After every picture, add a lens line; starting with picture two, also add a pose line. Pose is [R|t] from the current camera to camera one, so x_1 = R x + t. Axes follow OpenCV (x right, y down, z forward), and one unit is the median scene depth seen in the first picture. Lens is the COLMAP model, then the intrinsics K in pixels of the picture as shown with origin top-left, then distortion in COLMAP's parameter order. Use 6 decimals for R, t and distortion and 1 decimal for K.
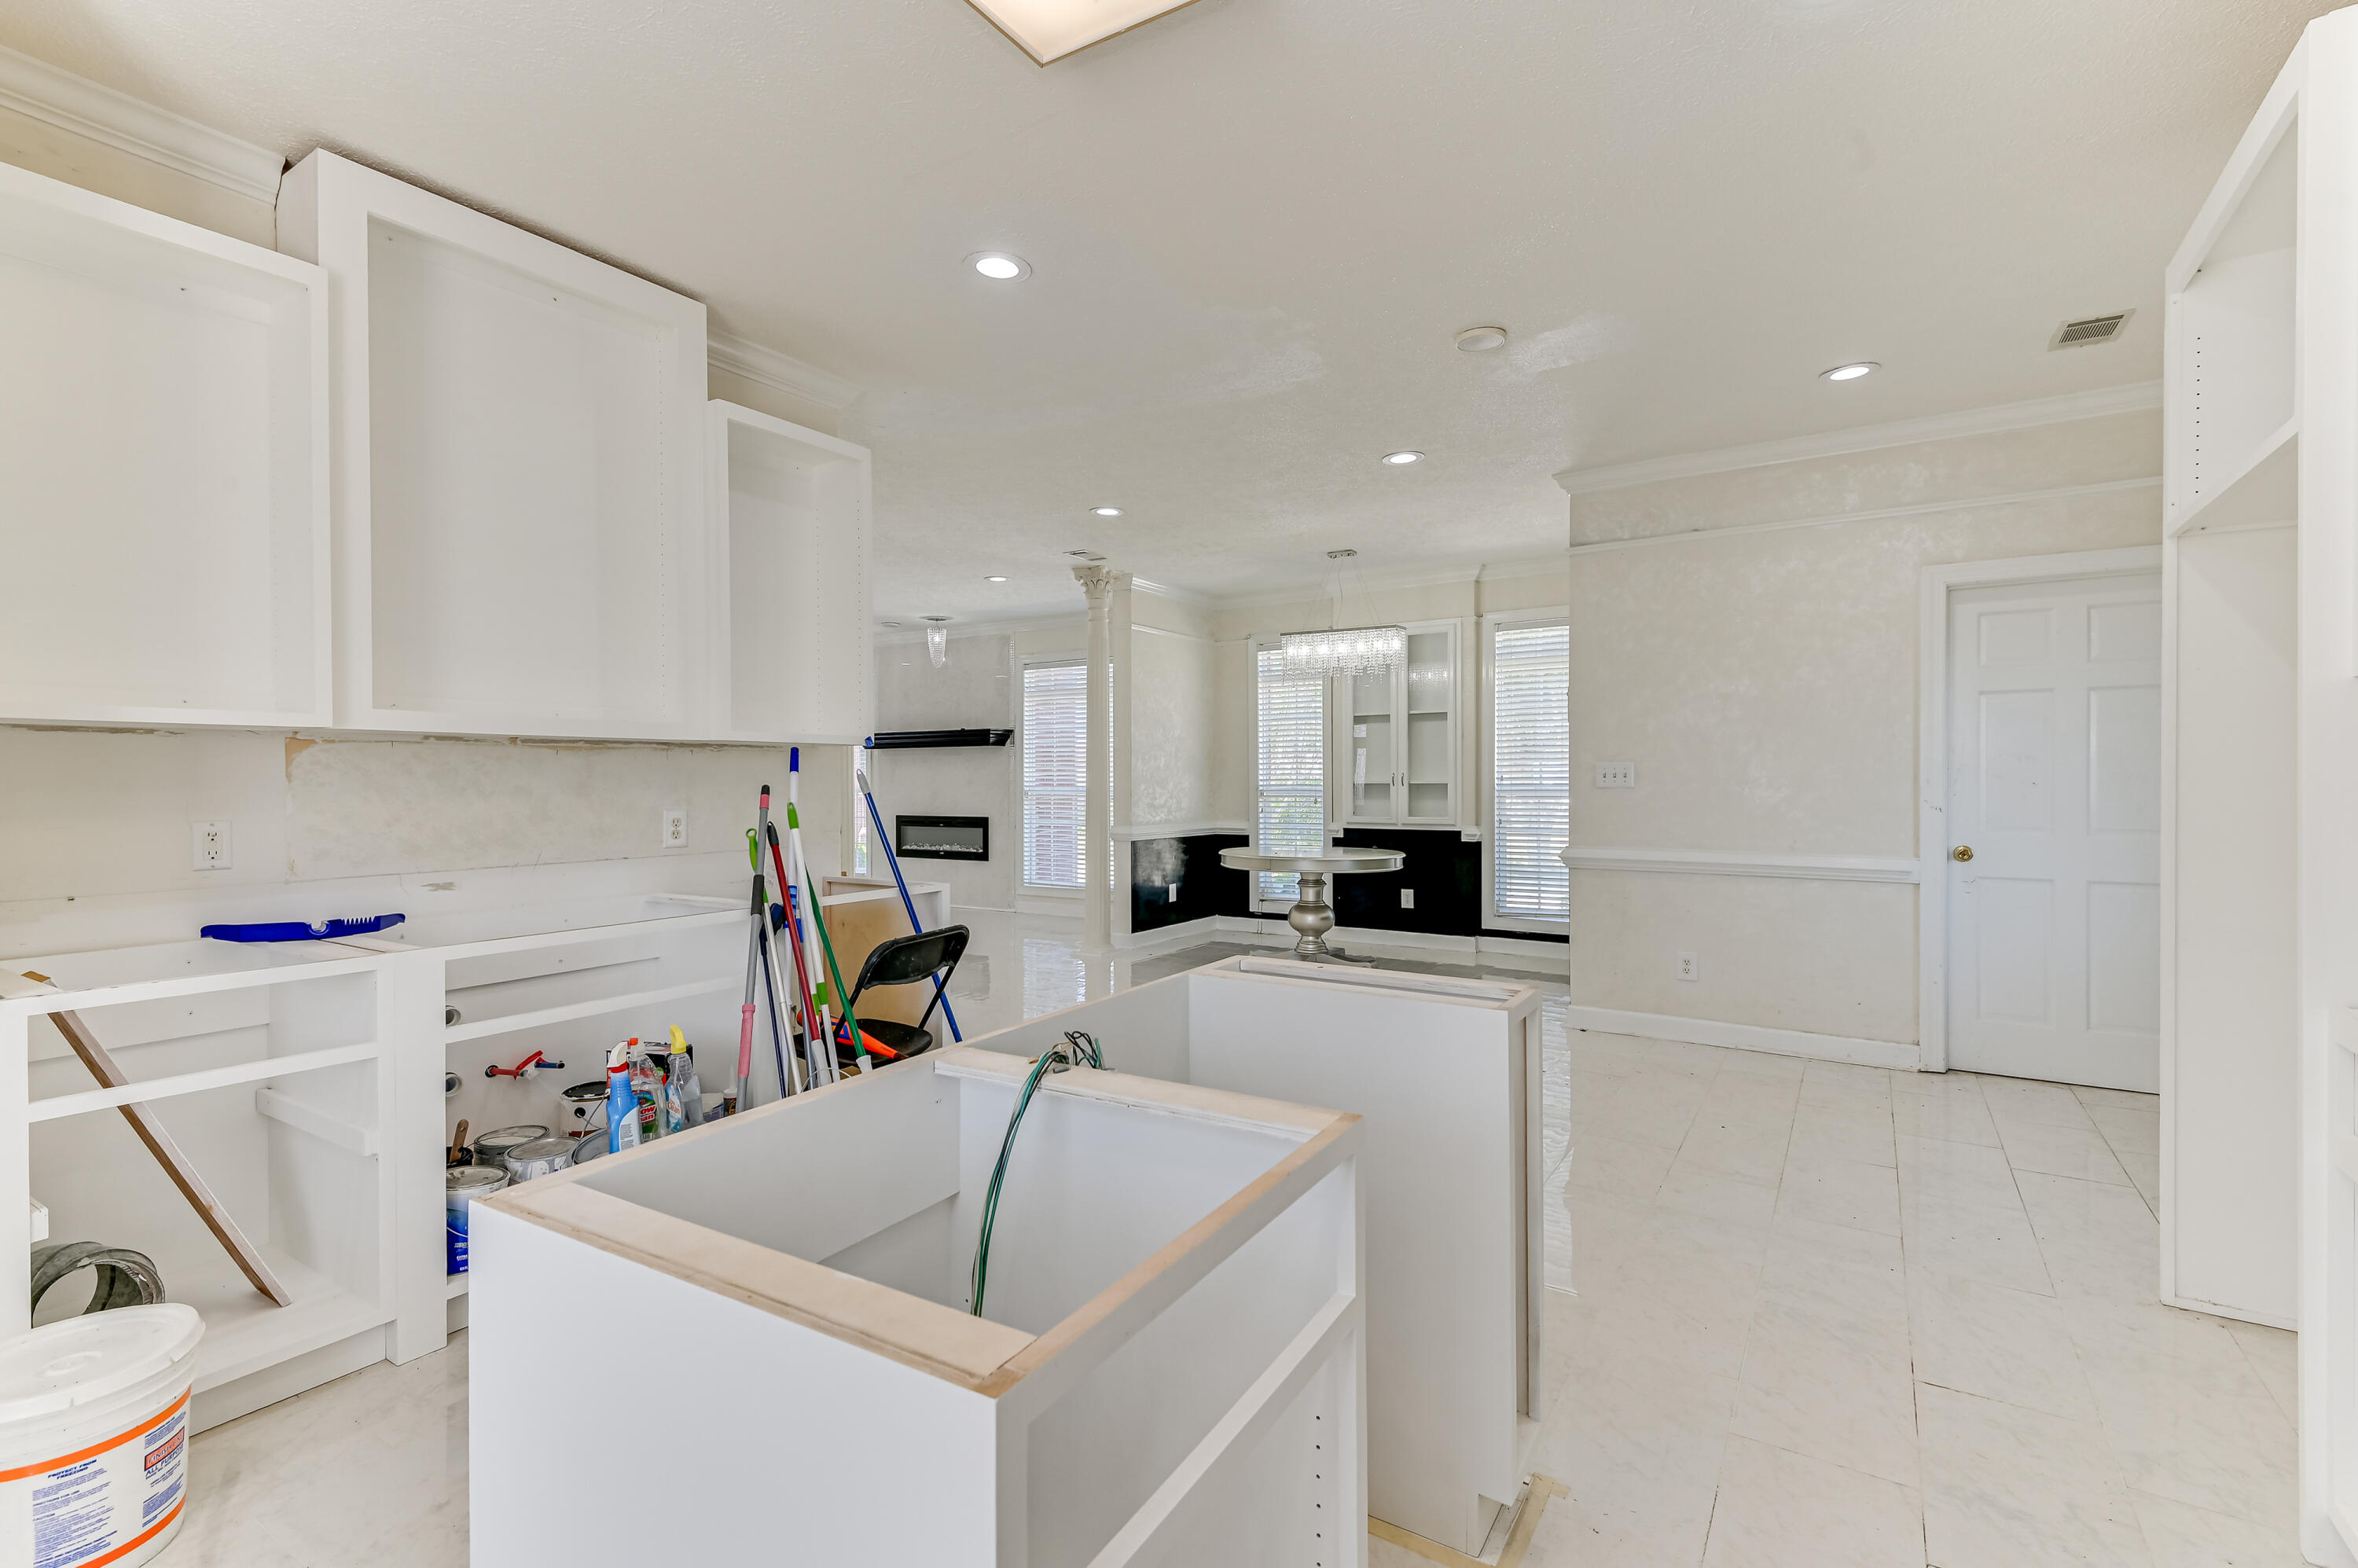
lens RADIAL K [[1066.2, 0, 1188.4], [0, 1066.2, 782.5], [0, 0, 1]] dist [0.047288, -0.021872]
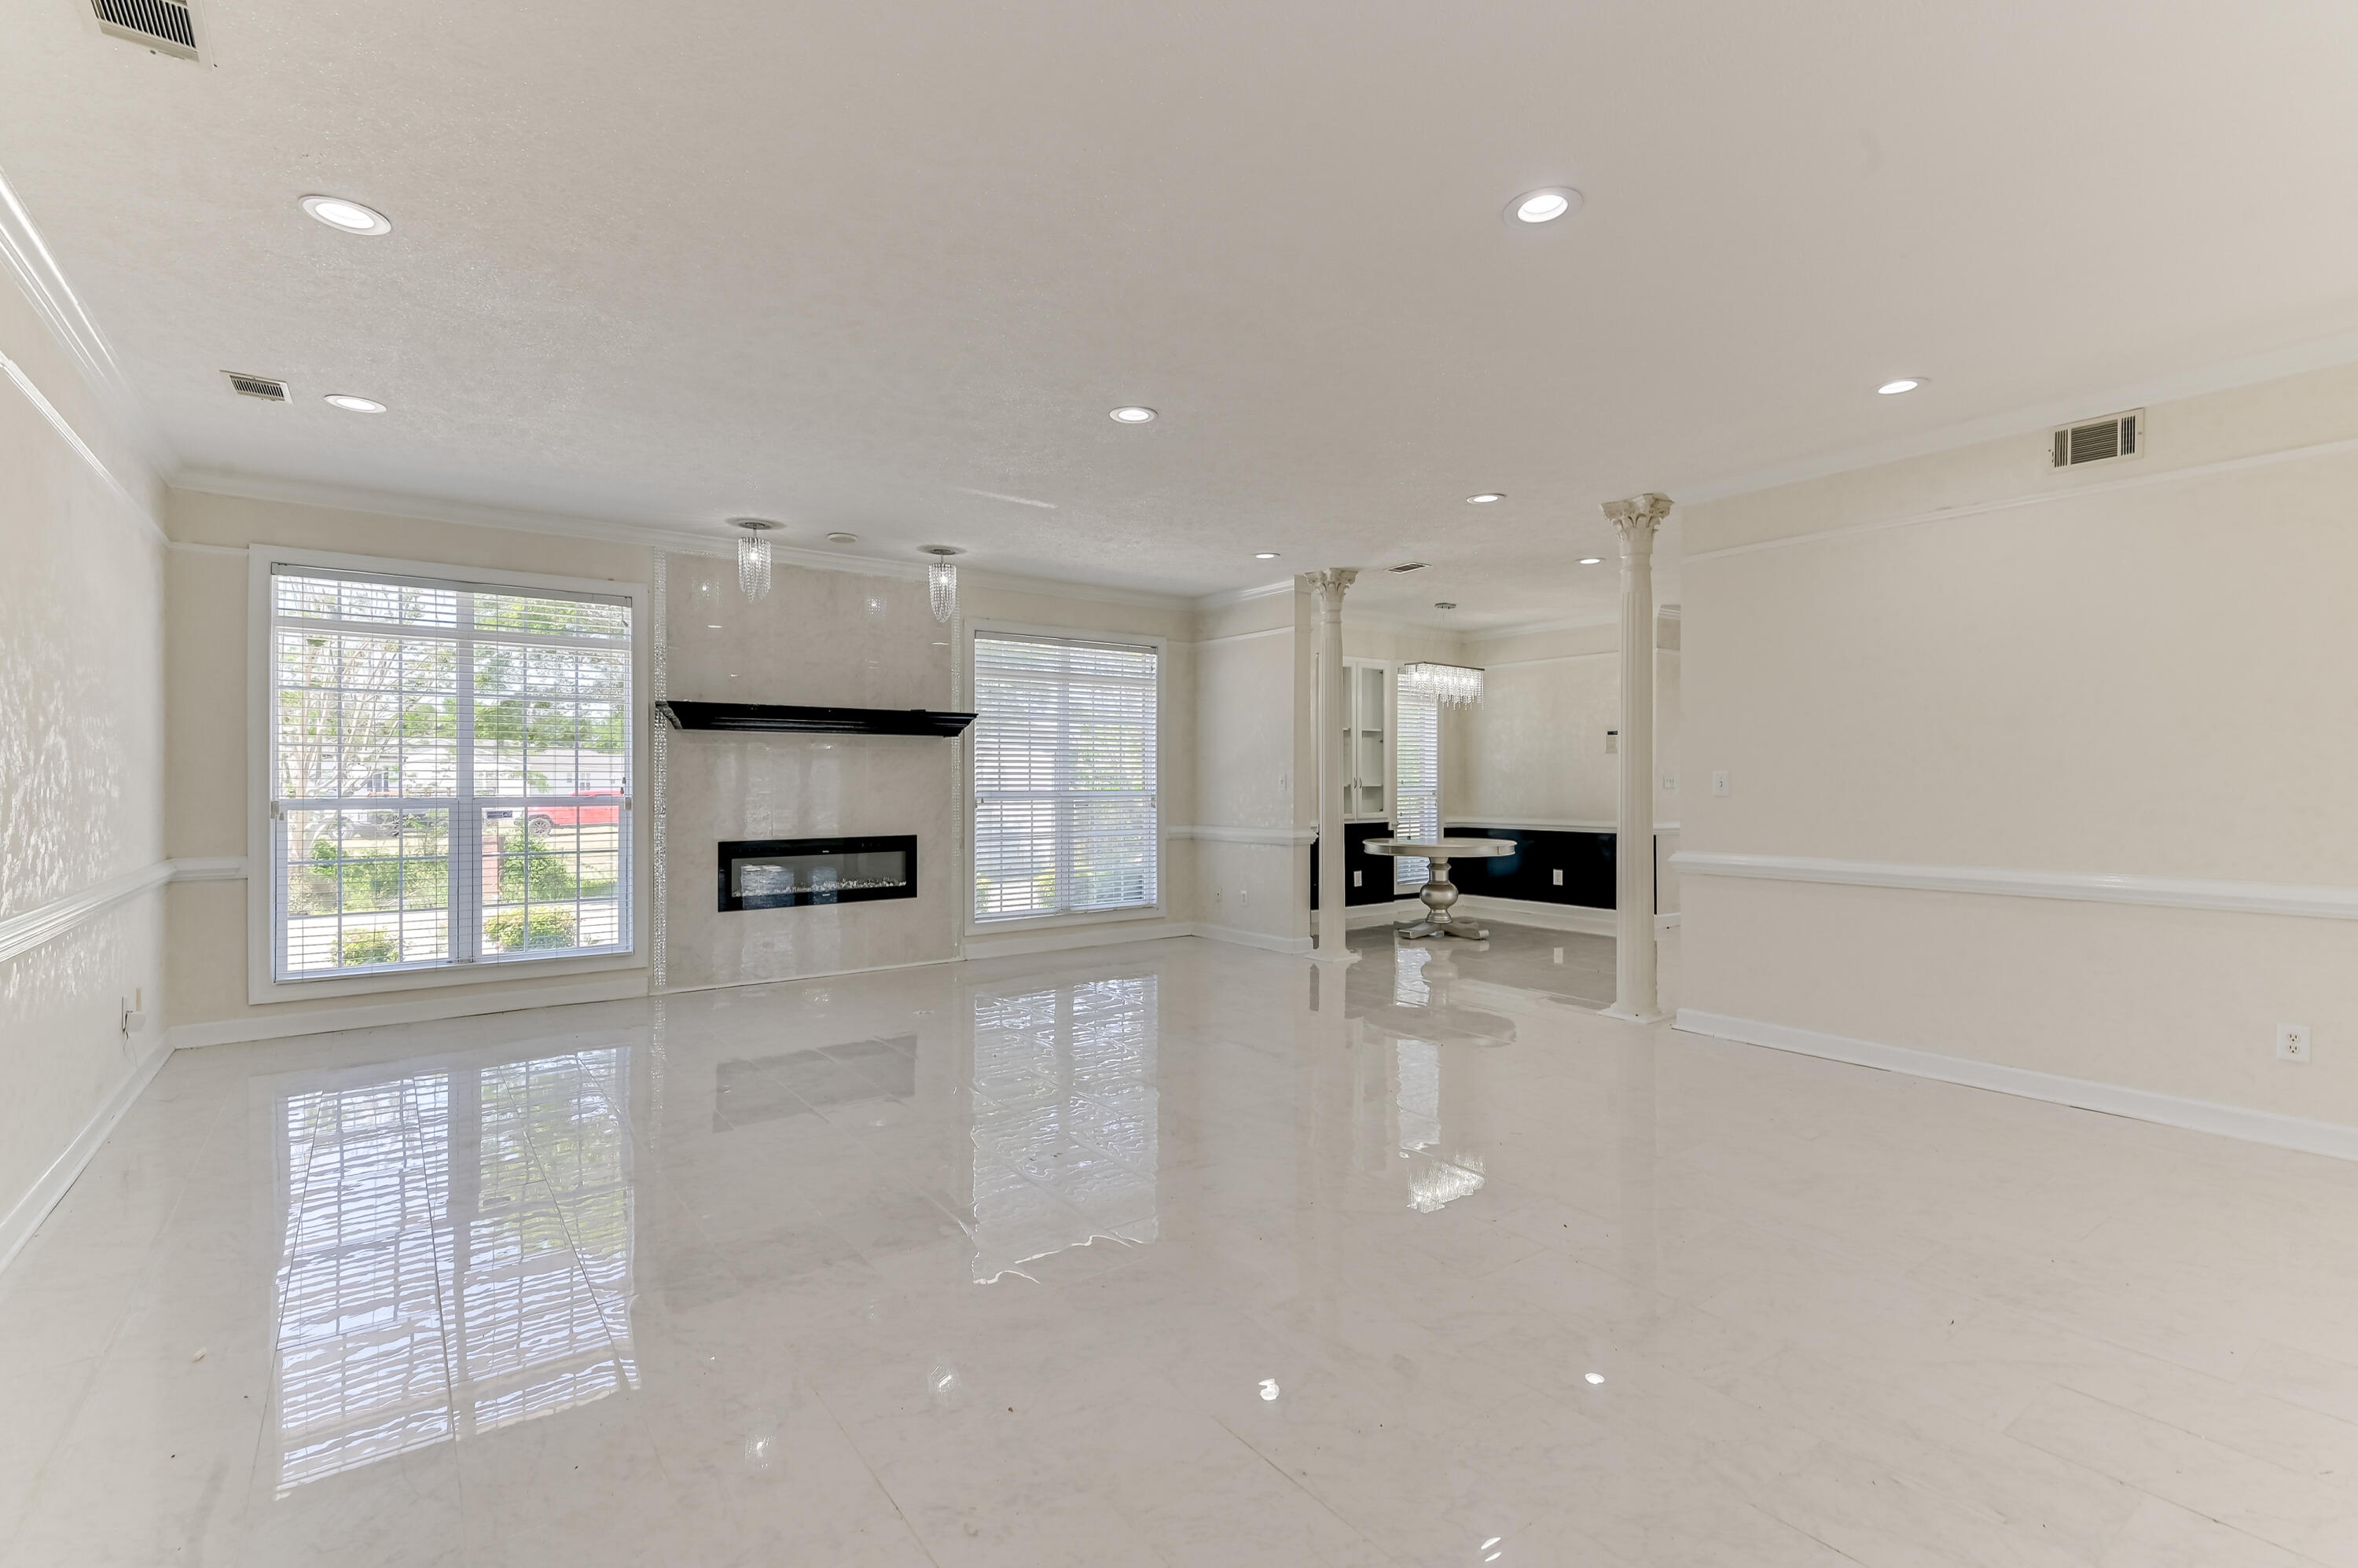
lens RADIAL K [[1066.2, 0, 1188.4], [0, 1066.2, 782.5], [0, 0, 1]] dist [0.047288, -0.021872]
pose [[0.350942, 0.000482, 0.936397, -1.002238], [0.002164, 0.999997, -0.001326, -0.001957], [-0.936395, 0.002492, 0.350940, 0.730876]]
